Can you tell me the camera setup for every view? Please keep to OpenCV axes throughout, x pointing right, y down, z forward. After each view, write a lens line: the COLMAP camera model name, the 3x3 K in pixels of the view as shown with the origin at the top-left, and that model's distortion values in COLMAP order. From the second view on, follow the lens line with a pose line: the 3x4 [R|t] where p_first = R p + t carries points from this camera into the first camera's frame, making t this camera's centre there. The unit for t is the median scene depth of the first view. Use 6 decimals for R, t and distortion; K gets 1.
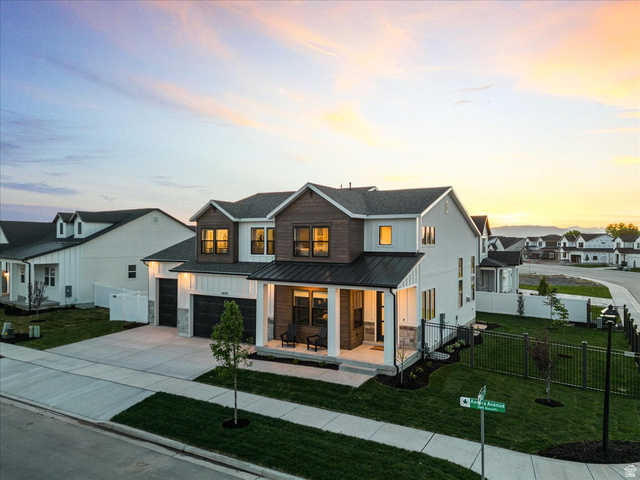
lens RADIAL K [[454.0, 0, 320.0], [0, 454.0, 240.0], [0, 0, 1]] dist [0.039956, -0.005452]
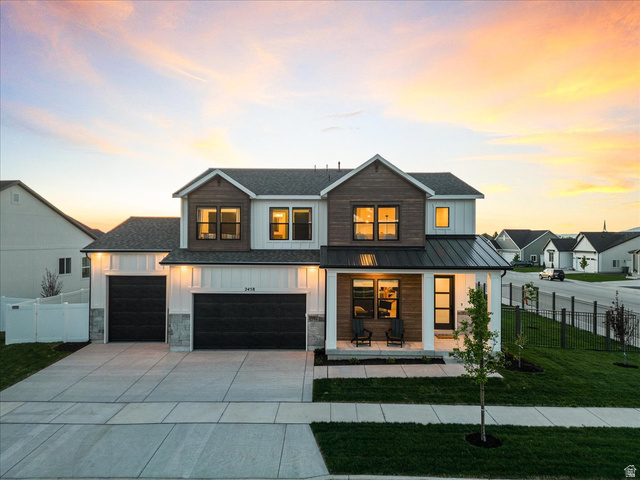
lens RADIAL K [[454.0, 0, 320.0], [0, 454.0, 240.0], [0, 0, 1]] dist [0.039956, -0.005452]
pose [[0.879218, -0.004433, 0.476399, -0.528785], [0.001831, 0.999981, 0.005926, 0.030967], [-0.476416, -0.004338, 0.879209, 0.282120]]
